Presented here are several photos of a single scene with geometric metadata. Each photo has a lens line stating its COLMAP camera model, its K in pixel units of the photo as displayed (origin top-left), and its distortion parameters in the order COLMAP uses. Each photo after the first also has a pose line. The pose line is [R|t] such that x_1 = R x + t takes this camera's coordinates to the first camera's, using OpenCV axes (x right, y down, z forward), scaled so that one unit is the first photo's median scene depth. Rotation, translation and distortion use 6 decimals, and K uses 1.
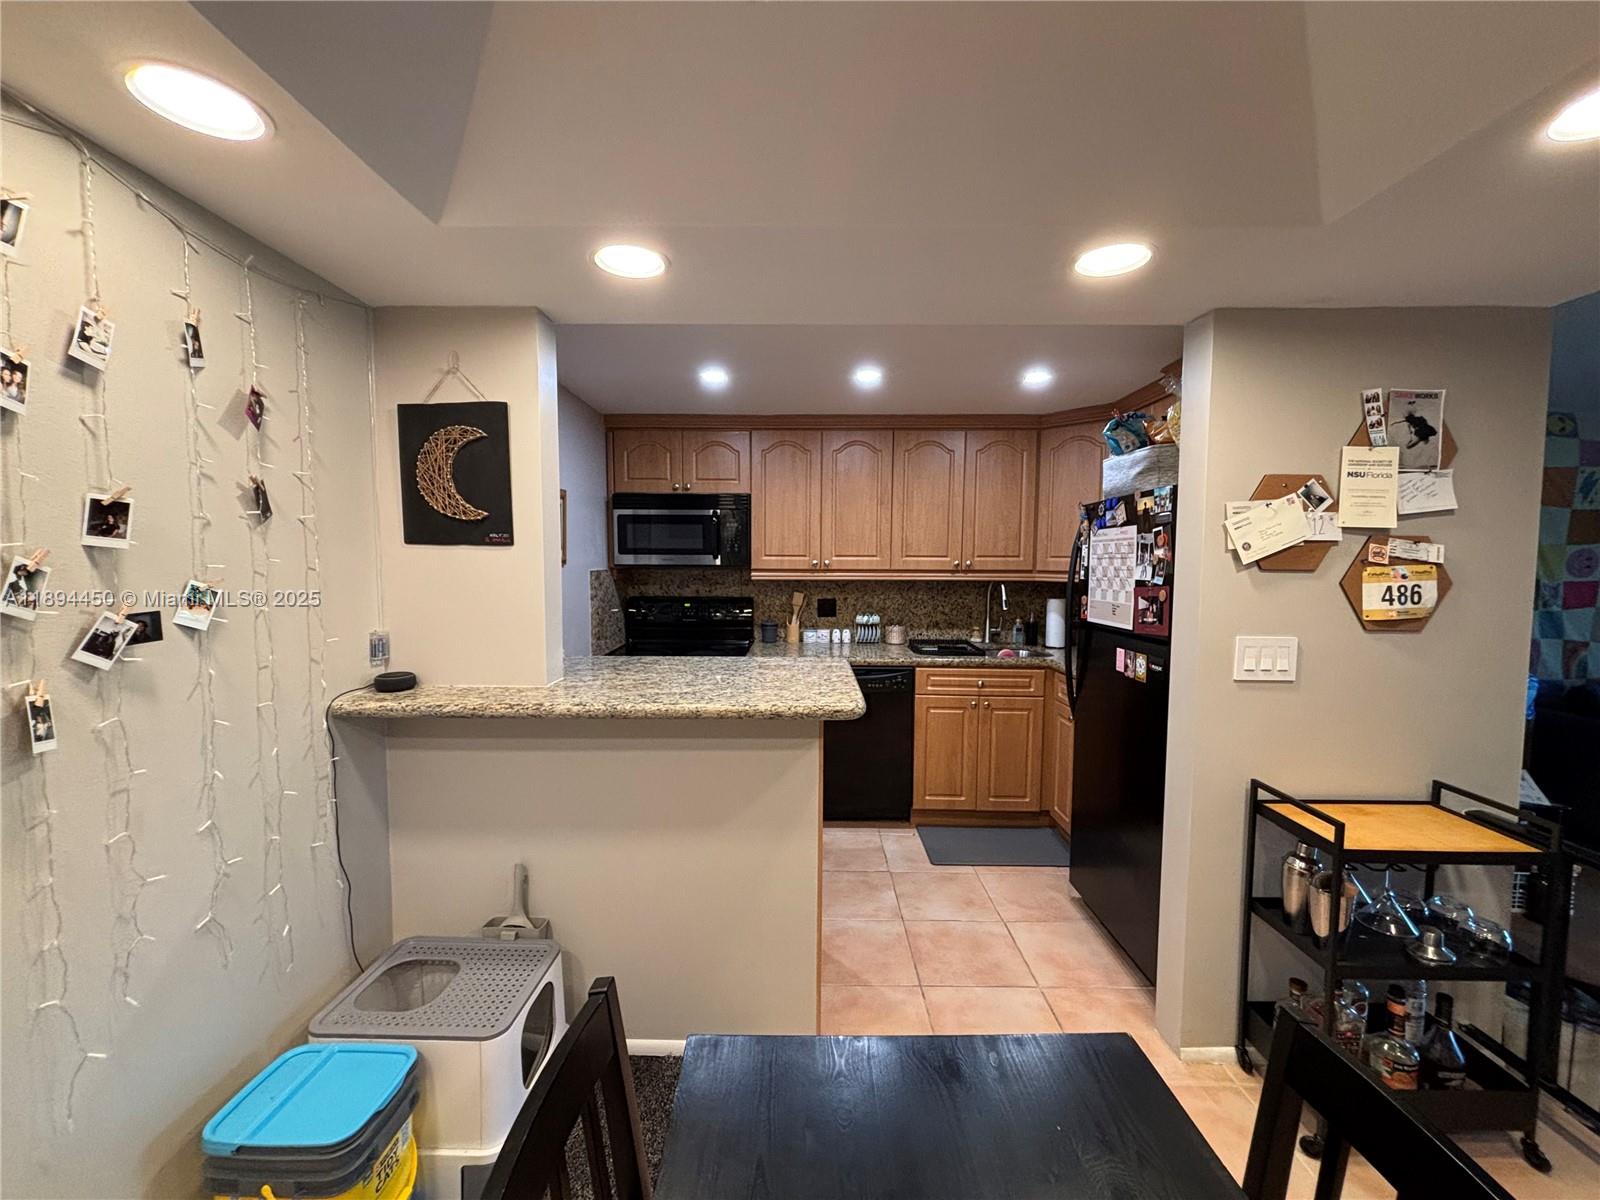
lens RADIAL K [[641.5, 0, 800.5], [0, 641.5, 601.4], [0, 0, 1]] dist [-0.002386, 0.000098]
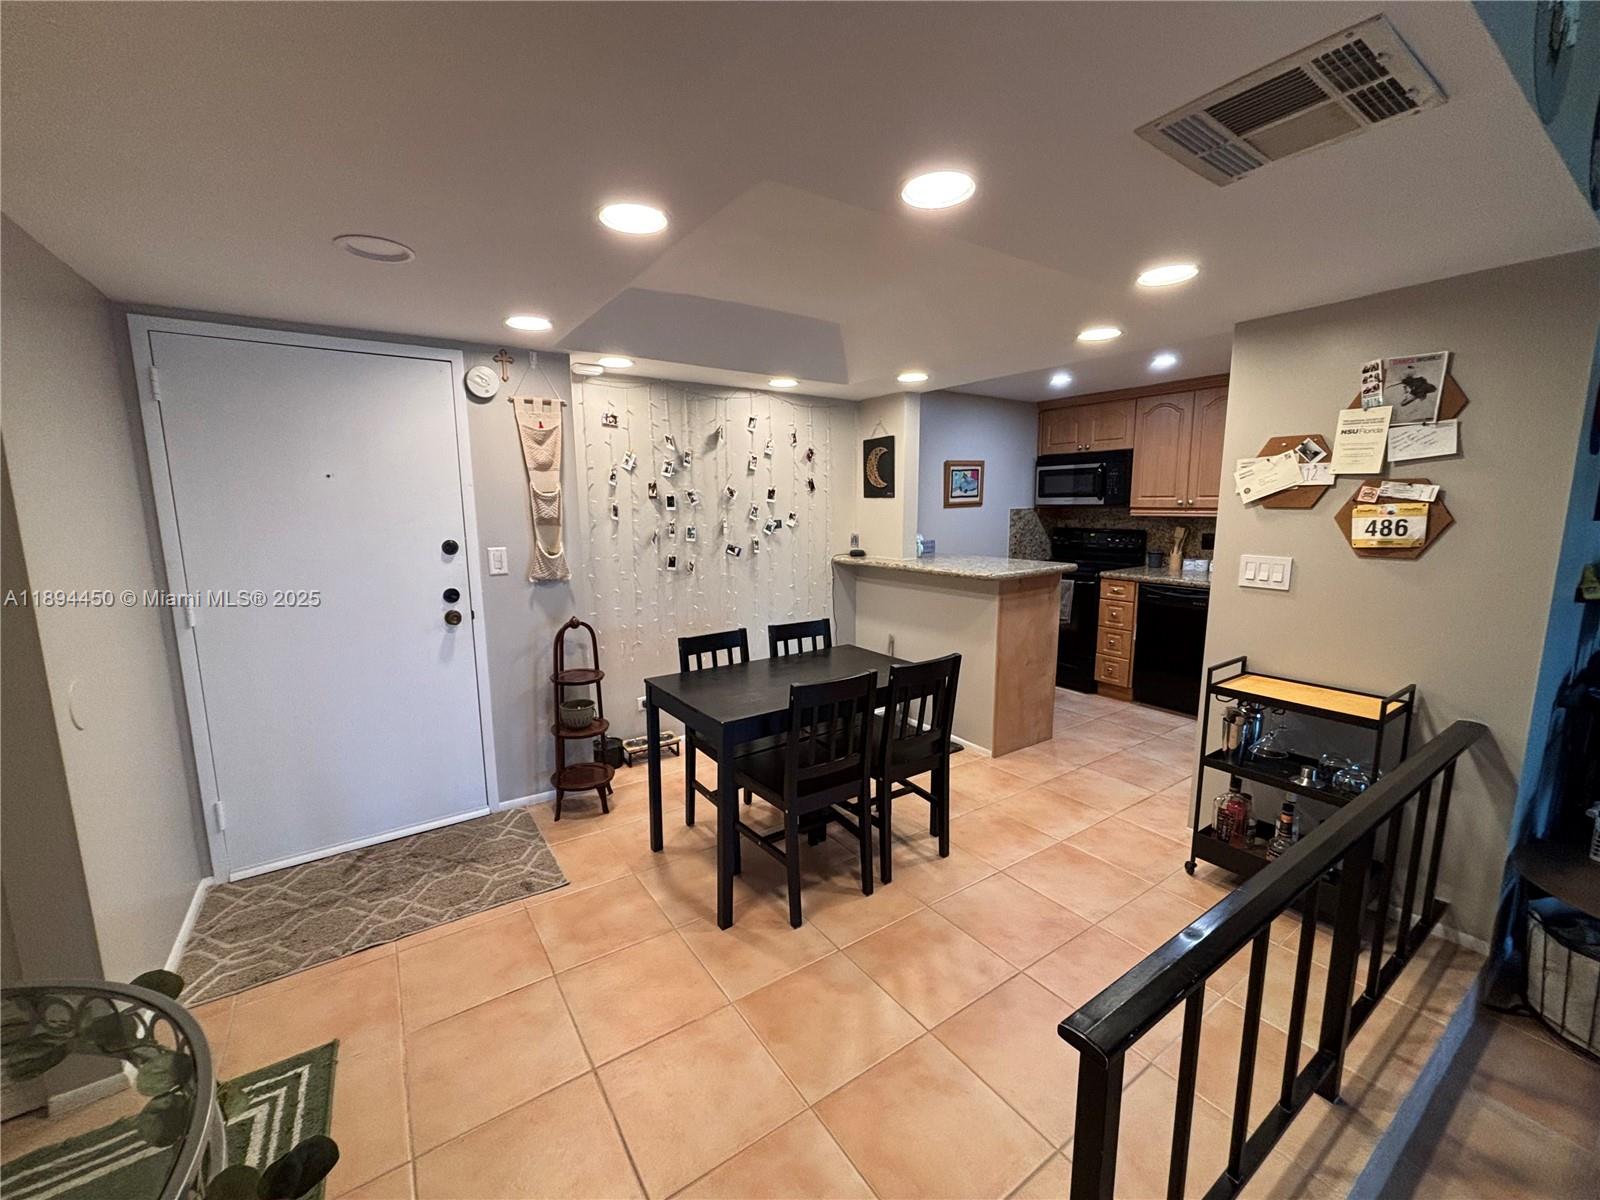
lens RADIAL K [[641.5, 0, 800.8], [0, 641.5, 605.0], [0, 0, 1]] dist [-0.002386, 0.000098]
pose [[0.571823, 0.121083, -0.811392, 1.270996], [-0.040120, 0.991992, 0.119759, 0.033660], [0.819395, -0.035928, 0.572102, -0.612643]]
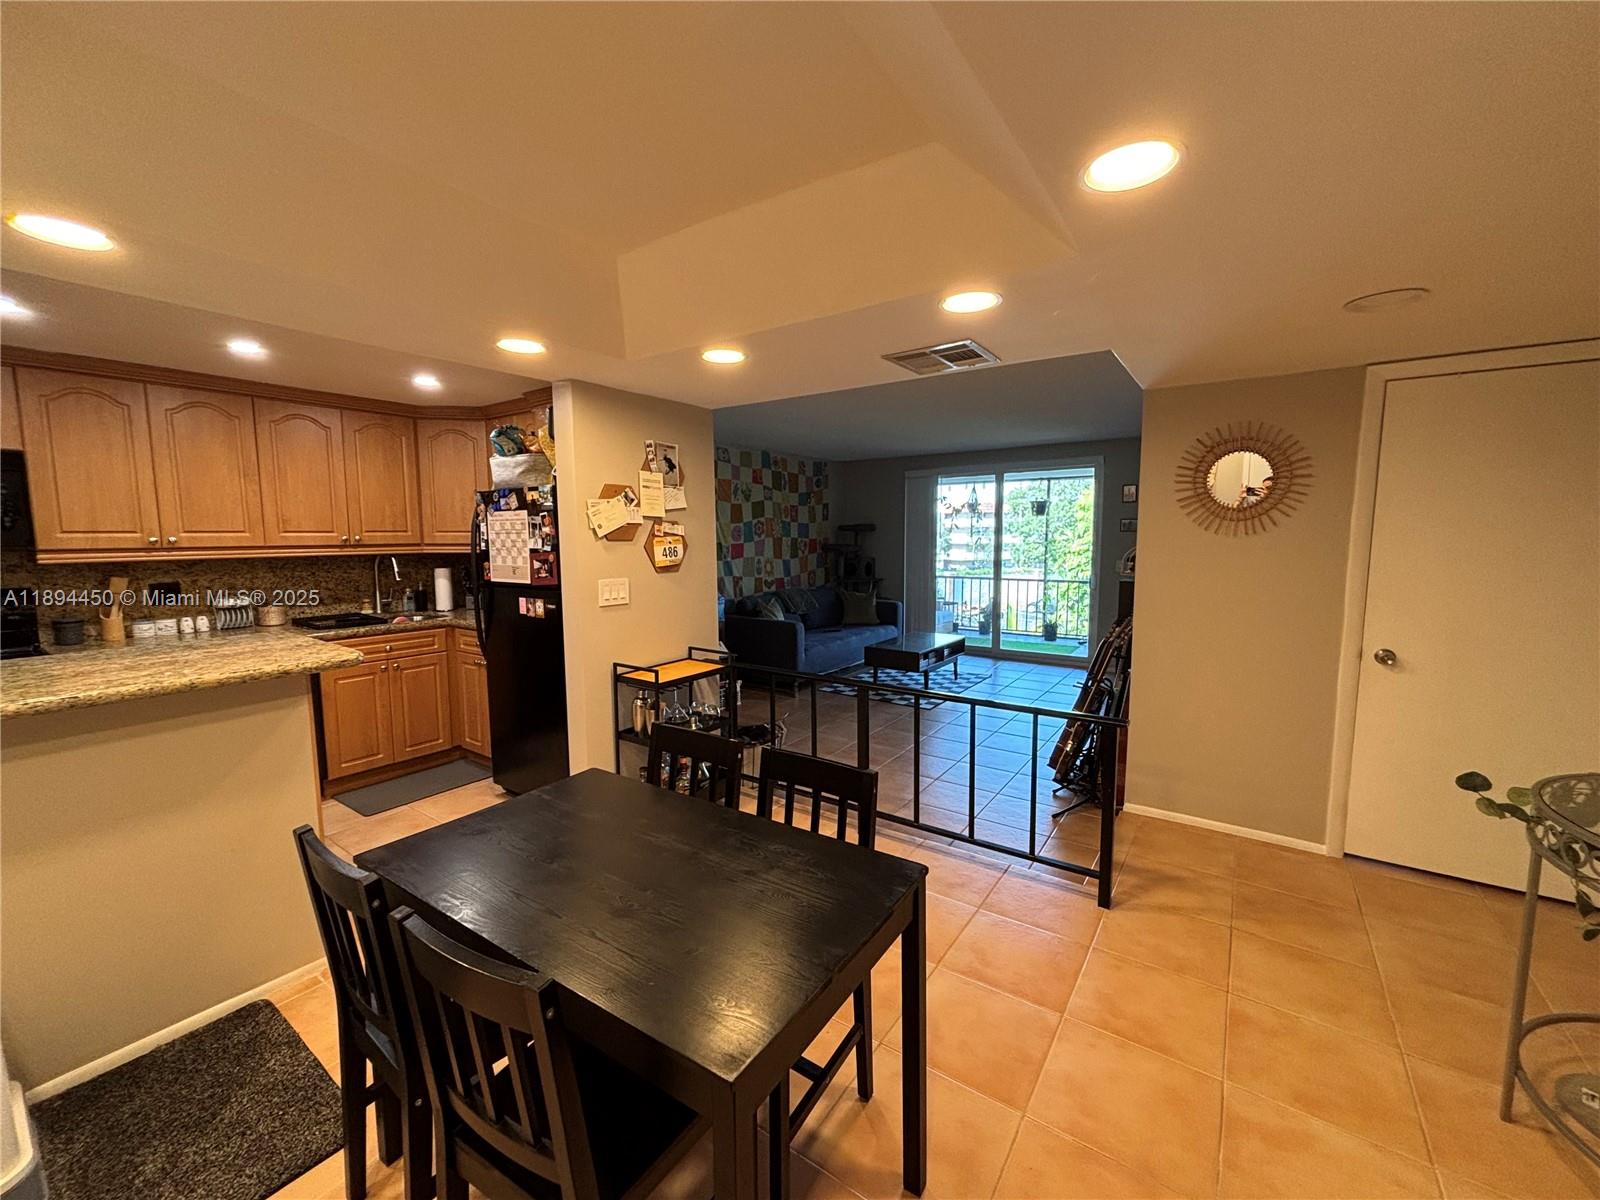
lens RADIAL K [[641.5, 0, 799.4], [0, 641.5, 603.8], [0, 0, 1]] dist [-0.002386, 0.000098]
pose [[0.563766, -0.098742, 0.820011, -0.402804], [0.059688, 0.995103, 0.078789, 0.015024], [-0.823775, 0.004526, 0.566899, -0.379982]]
